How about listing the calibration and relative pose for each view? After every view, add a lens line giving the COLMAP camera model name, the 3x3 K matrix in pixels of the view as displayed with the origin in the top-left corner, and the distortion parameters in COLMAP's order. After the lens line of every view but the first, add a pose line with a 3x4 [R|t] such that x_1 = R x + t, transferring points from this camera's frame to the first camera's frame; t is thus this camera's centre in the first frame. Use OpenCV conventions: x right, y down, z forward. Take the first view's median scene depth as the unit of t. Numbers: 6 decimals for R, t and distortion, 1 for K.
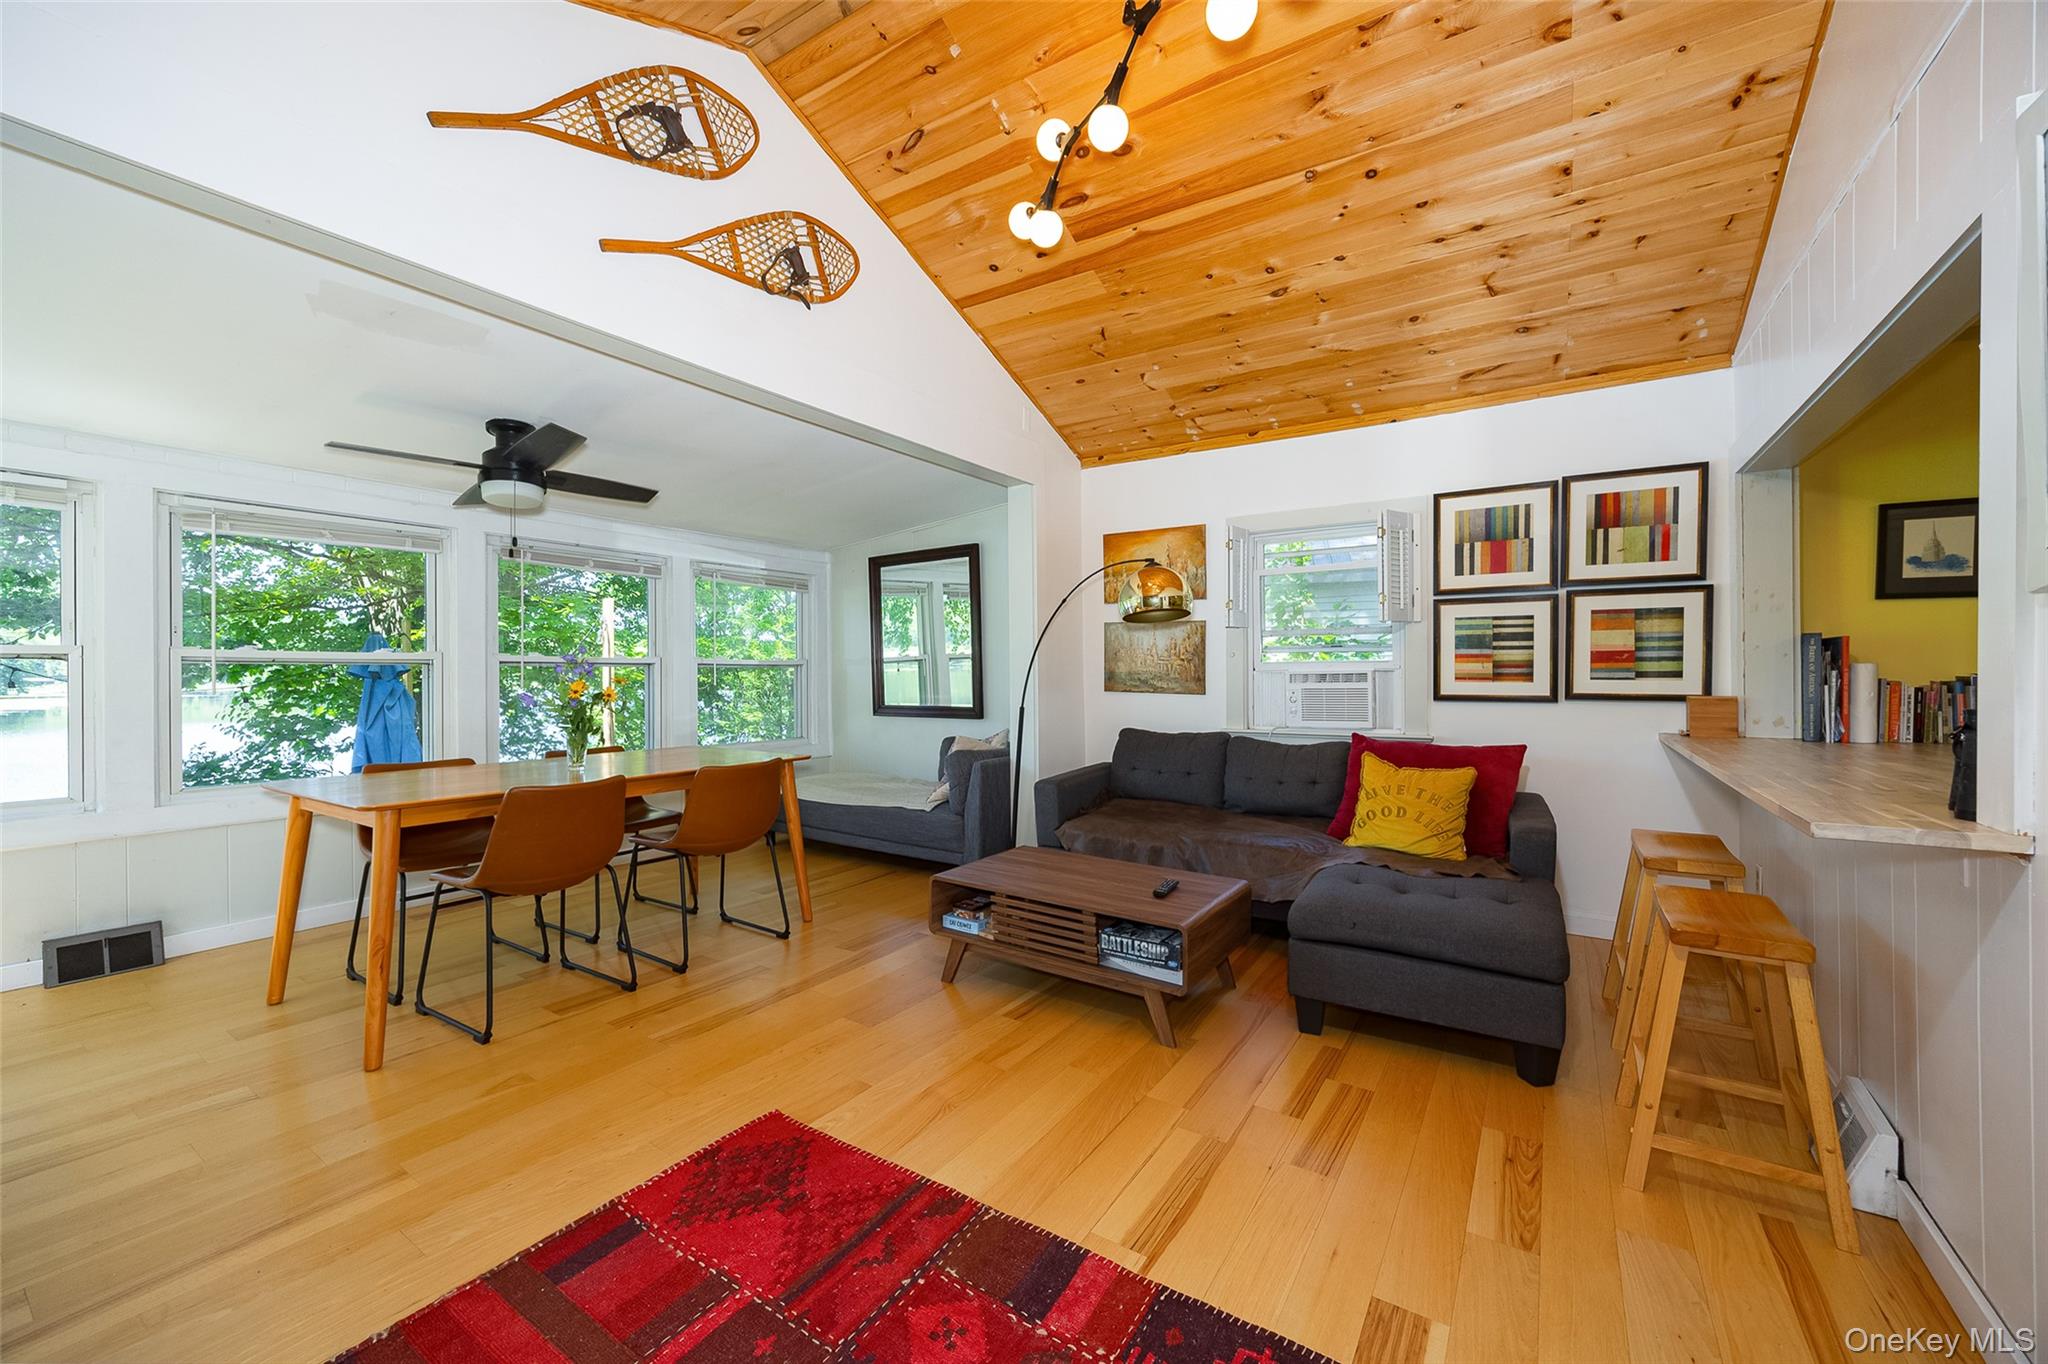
lens RADIAL K [[776.4, 0, 1008.5], [0, 776.4, 678.5], [0, 0, 1]] dist [-0.003007, 0.000053]
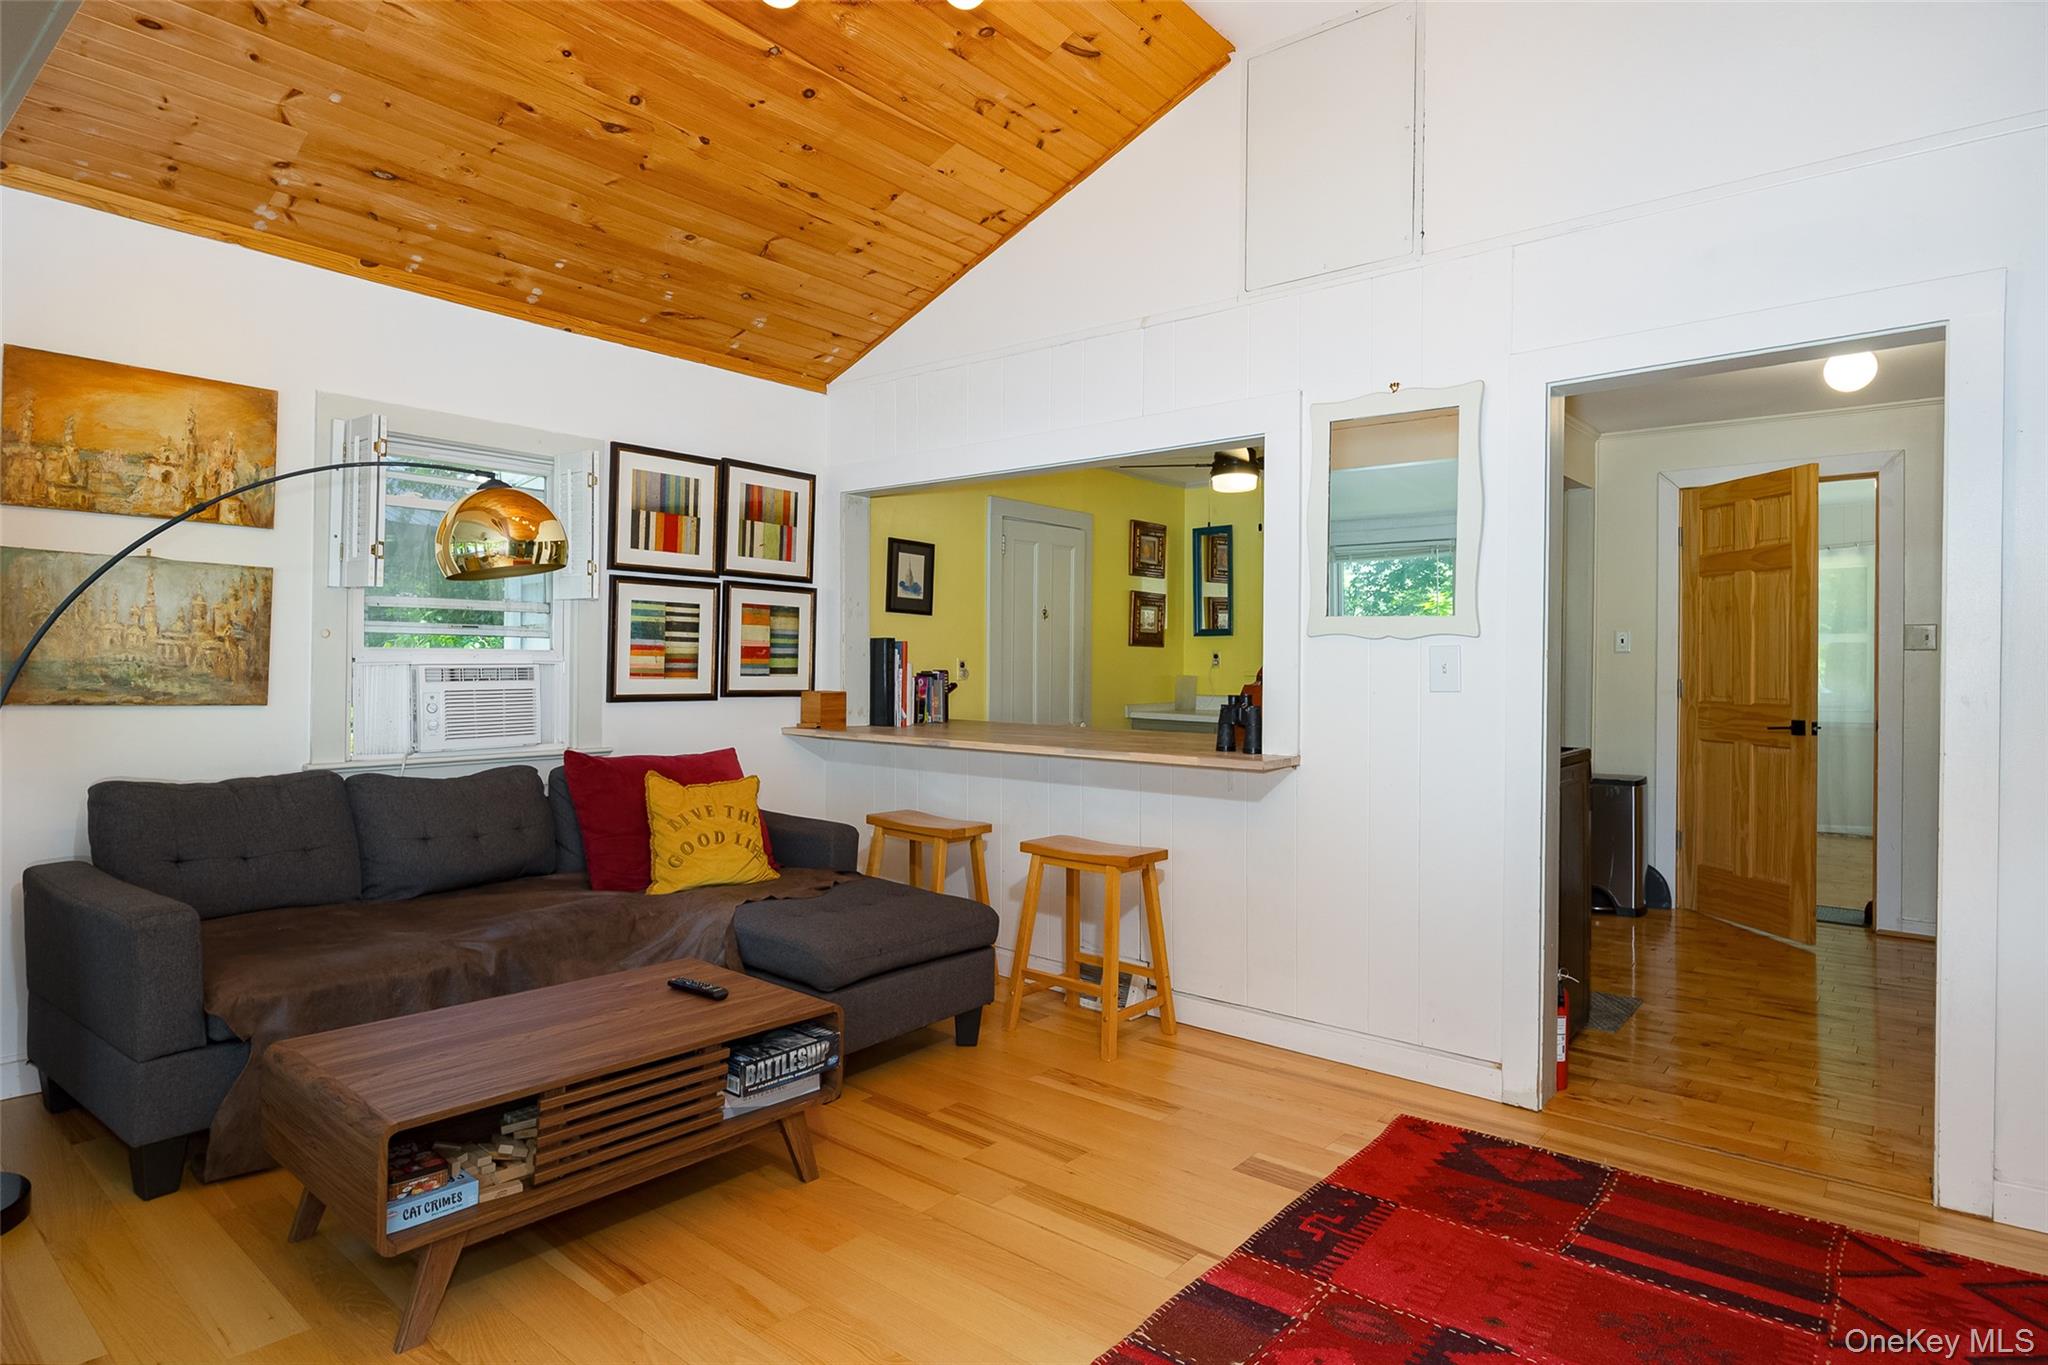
lens RADIAL K [[1162.8, 0, 1009.5], [0, 1162.8, 671.7], [0, 0, 1]] dist [-0.006725, 0.000574]
pose [[0.102551, -0.001049, 0.994727, -0.653989], [-0.003298, 0.999994, 0.001395, -0.006634], [-0.994722, -0.003424, 0.102547, 0.528610]]
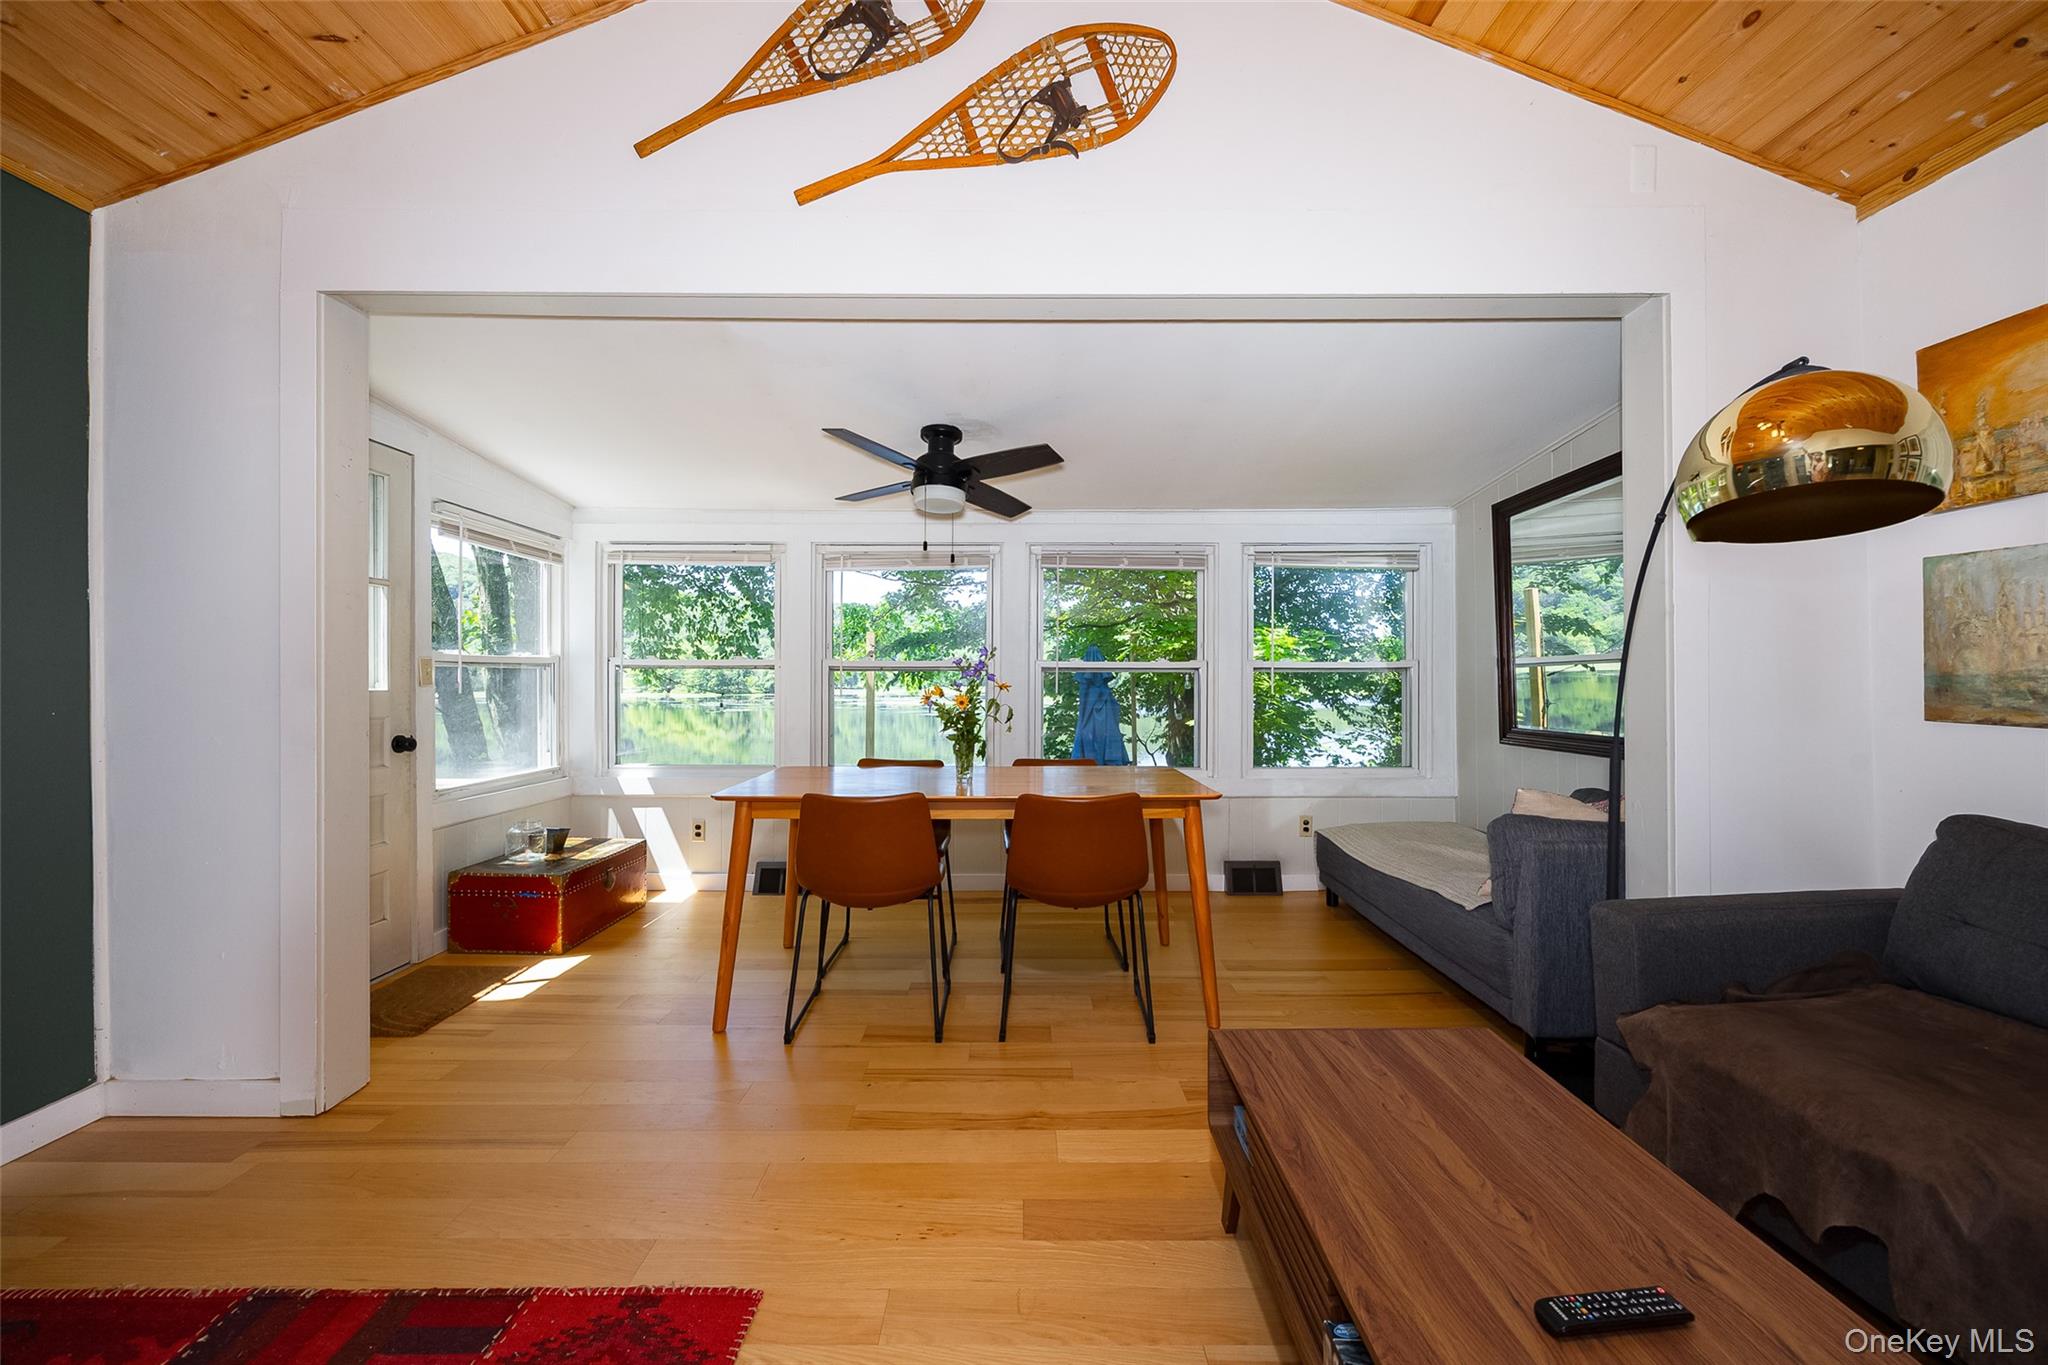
lens RADIAL K [[816.6, 0, 1043.2], [0, 816.6, 680.7], [0, 0, 1]] dist [-0.002843, -0.000032]
pose [[0.577361, 0.000075, -0.816489, 0.294961], [-0.006525, 0.999968, -0.004522, 0.000226], [0.816463, 0.007938, 0.577344, 0.499849]]
